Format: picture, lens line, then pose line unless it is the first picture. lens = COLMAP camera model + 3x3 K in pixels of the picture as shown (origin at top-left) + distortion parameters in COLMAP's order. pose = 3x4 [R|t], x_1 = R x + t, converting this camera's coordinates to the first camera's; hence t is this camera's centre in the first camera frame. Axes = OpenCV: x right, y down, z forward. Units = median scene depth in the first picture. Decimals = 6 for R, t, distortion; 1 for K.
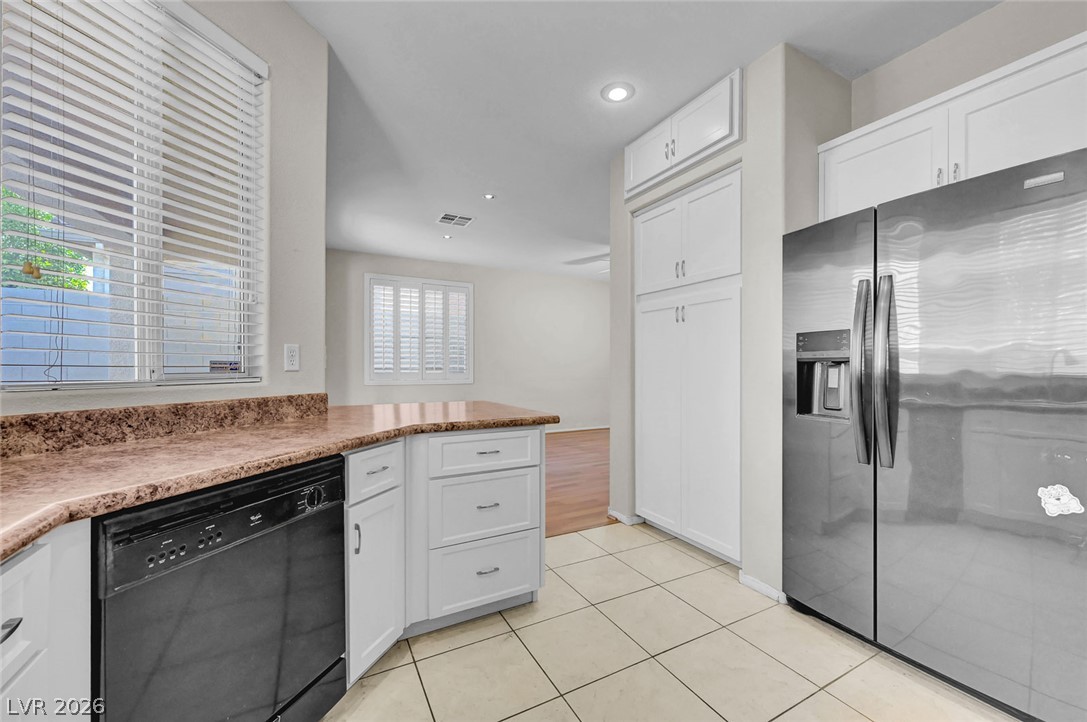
lens RADIAL K [[435.7, 0, 549.2], [0, 435.7, 364.5], [0, 0, 1]] dist [0.004738, 0.000163]
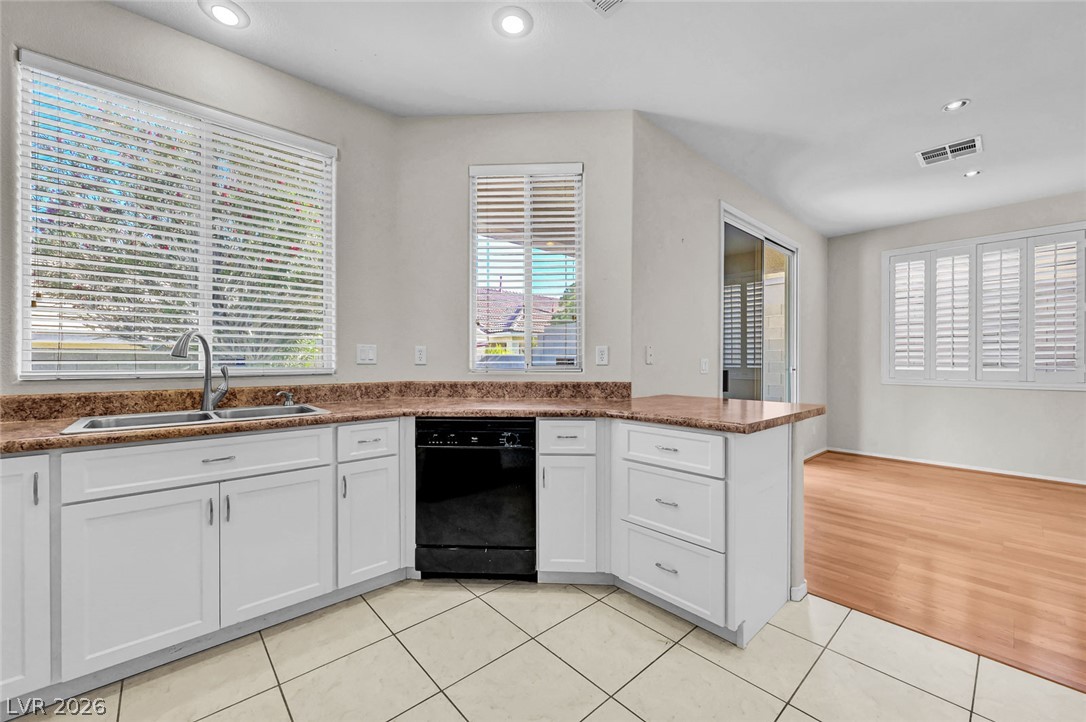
lens RADIAL K [[435.3, 0, 543.3], [0, 435.3, 358.6], [0, 0, 1]] dist [0.004738, 0.000163]
pose [[0.224114, -0.006398, -0.974542, 0.796646], [0.003972, 0.999976, -0.005652, 0.001157], [0.974555, -0.002604, 0.224134, 0.524198]]
